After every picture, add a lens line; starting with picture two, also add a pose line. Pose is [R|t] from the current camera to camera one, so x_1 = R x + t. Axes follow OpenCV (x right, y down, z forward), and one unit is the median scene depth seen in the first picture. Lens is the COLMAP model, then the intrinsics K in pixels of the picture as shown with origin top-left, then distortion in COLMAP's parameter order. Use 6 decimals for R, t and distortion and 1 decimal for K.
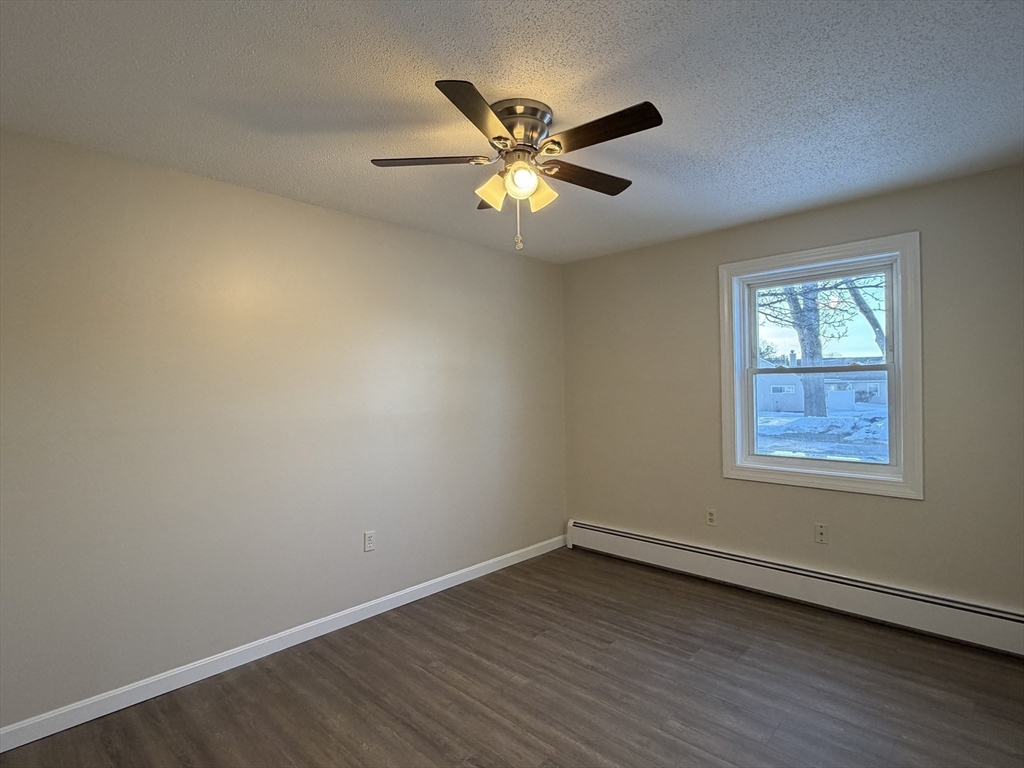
lens RADIAL K [[526.5, 0, 511.3], [0, 526.5, 387.9], [0, 0, 1]] dist [-0.004413, -0.000198]
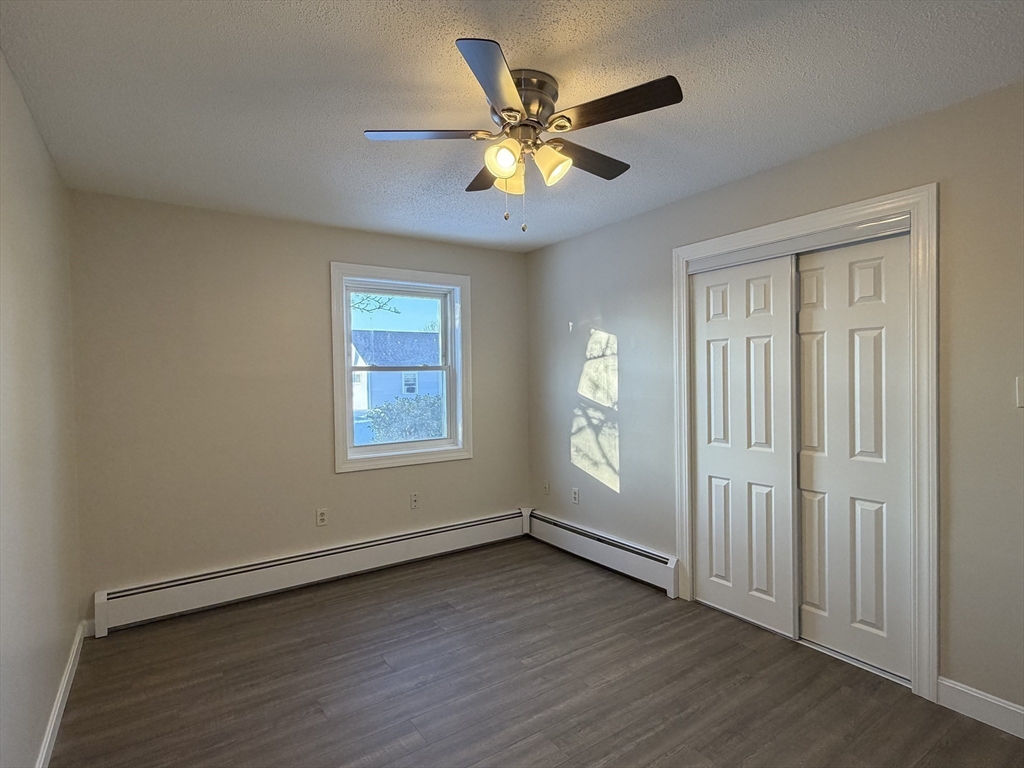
lens RADIAL K [[526.5, 0, 505.4], [0, 526.5, 391.2], [0, 0, 1]] dist [-0.004413, -0.000198]
pose [[0.201441, -0.013468, 0.979408, -0.637869], [0.017526, 0.999795, 0.010144, 0.010588], [-0.979344, 0.015121, 0.201636, 0.591432]]
